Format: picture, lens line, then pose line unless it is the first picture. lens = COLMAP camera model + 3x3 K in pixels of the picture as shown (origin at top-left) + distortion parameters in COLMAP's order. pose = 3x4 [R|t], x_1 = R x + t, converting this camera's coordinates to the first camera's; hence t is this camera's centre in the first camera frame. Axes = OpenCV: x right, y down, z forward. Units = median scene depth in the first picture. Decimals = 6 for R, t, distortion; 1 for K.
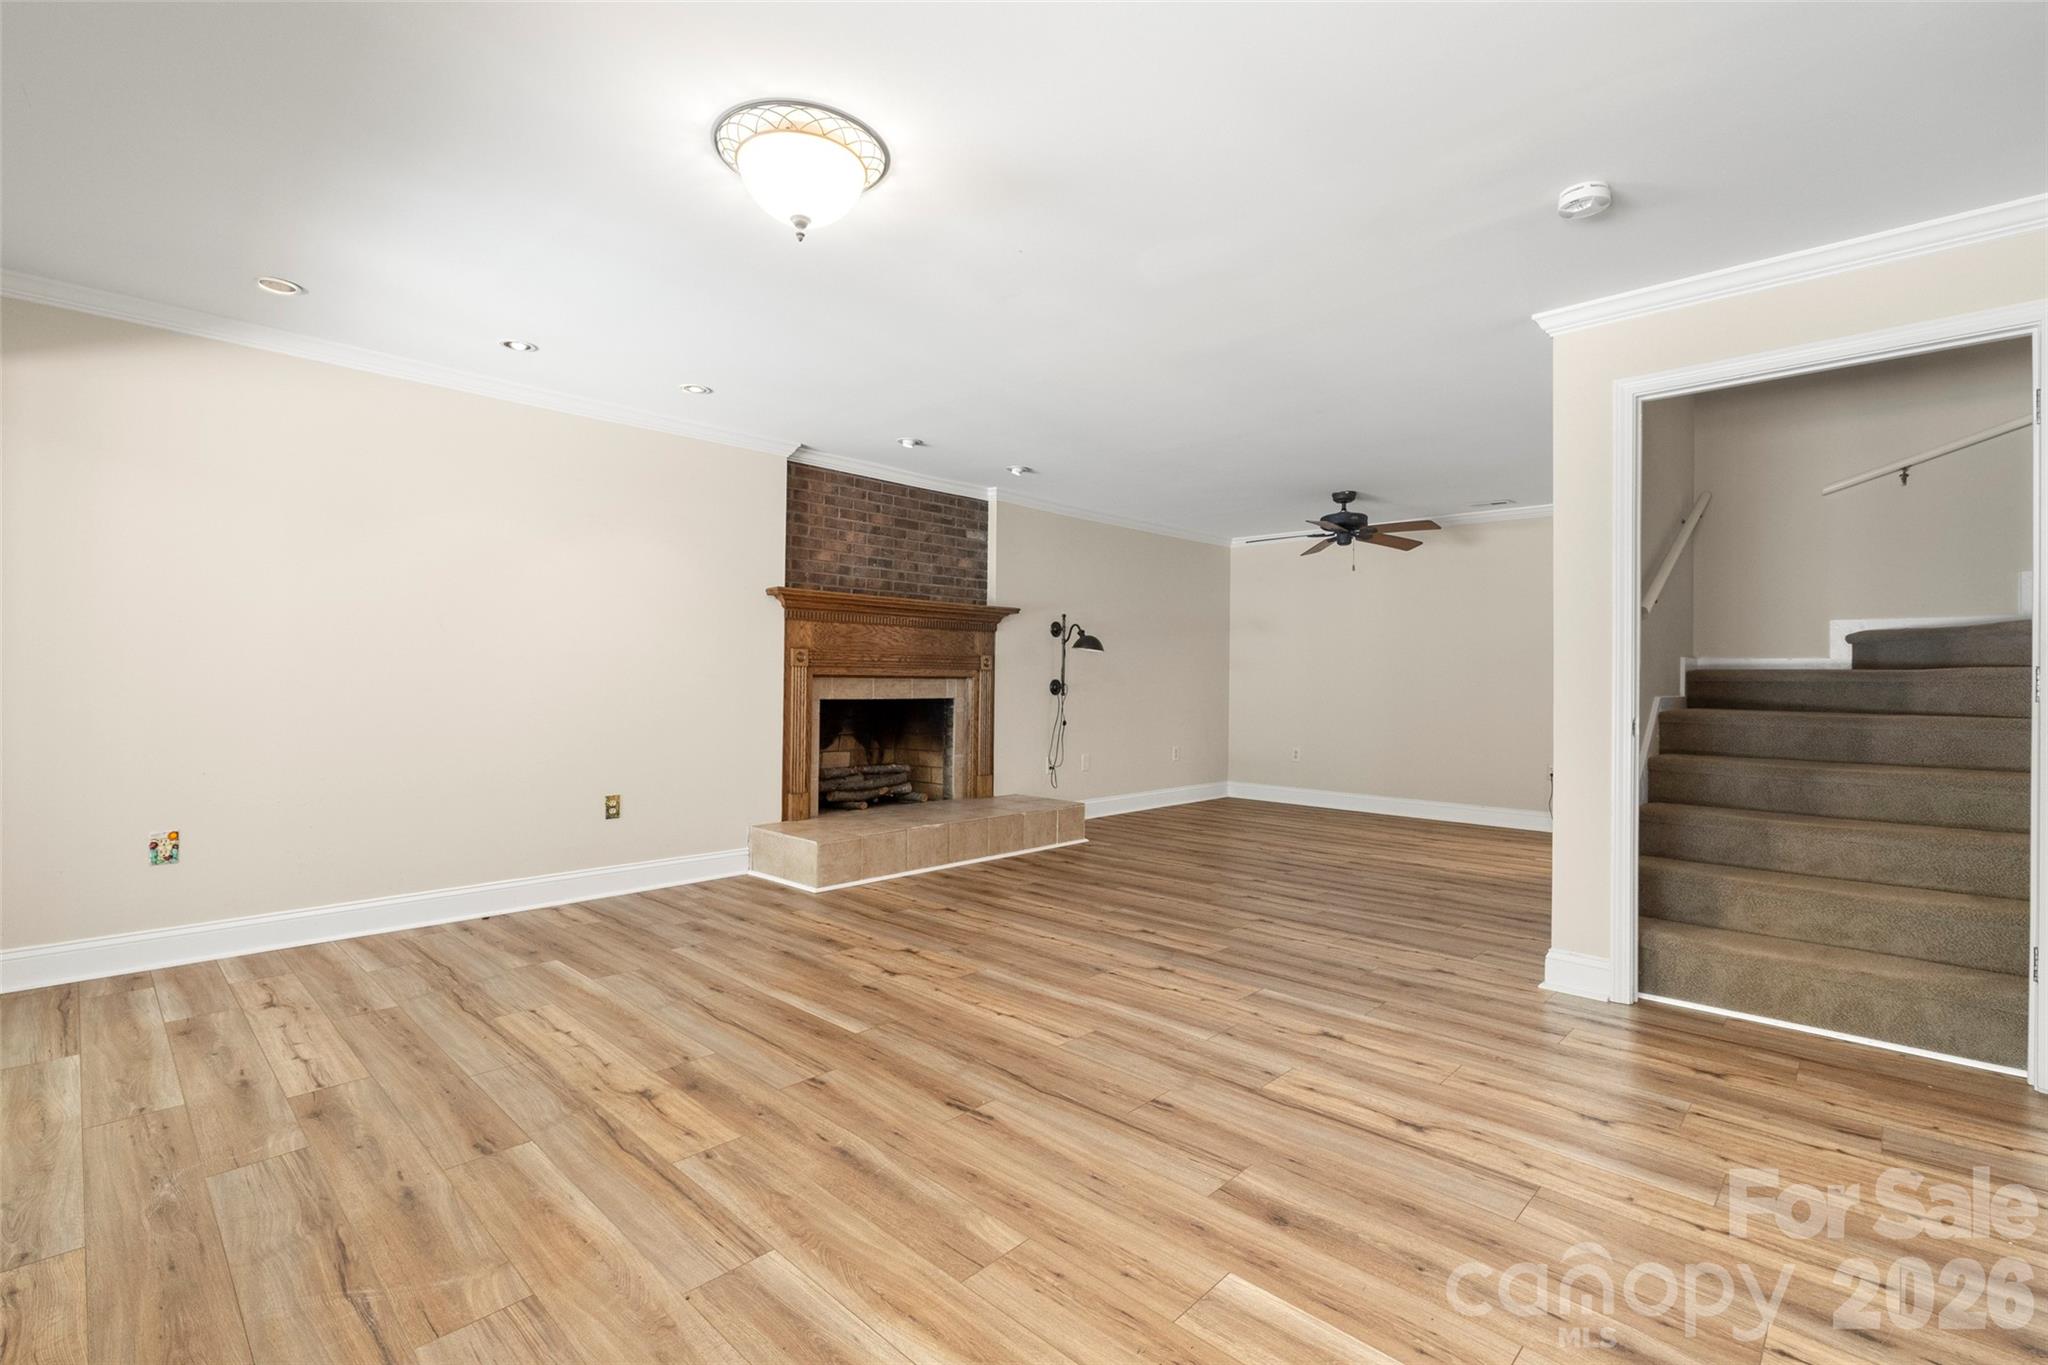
lens RADIAL K [[908.4, 0, 1017.1], [0, 908.4, 670.9], [0, 0, 1]] dist [-0.009153, 0.001874]
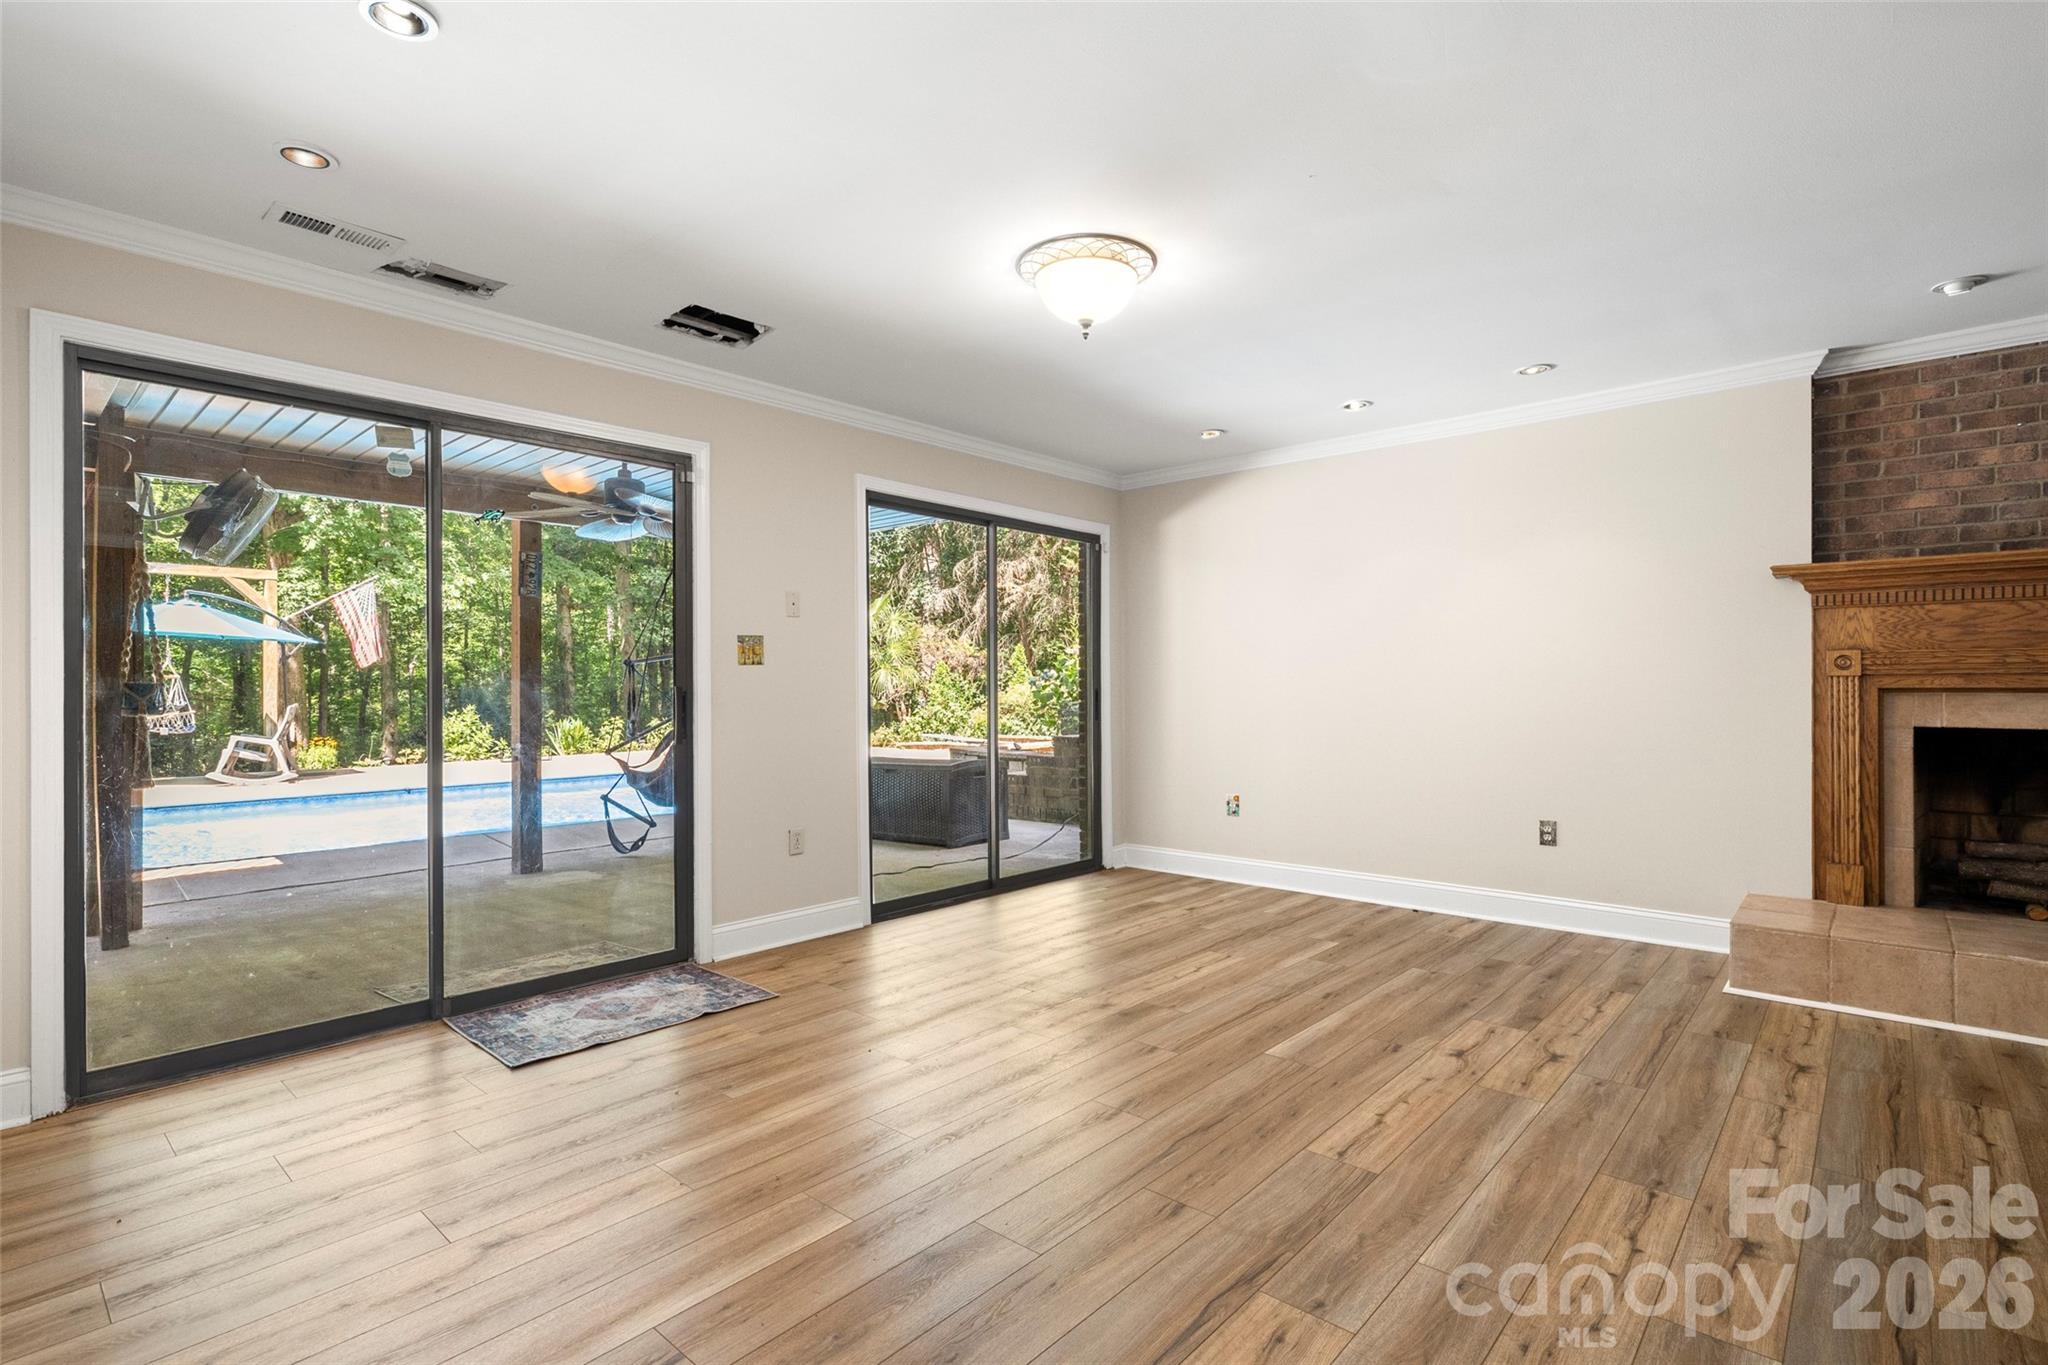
lens RADIAL K [[961.5, 0, 1018.4], [0, 961.5, 692.0], [0, 0, 1]] dist [-0.007457, 0.001070]
pose [[0.050791, -0.007026, -0.998685, 0.650094], [0.009539, 0.999933, -0.006549, 0.008352], [0.998664, -0.009194, 0.050855, 0.519541]]
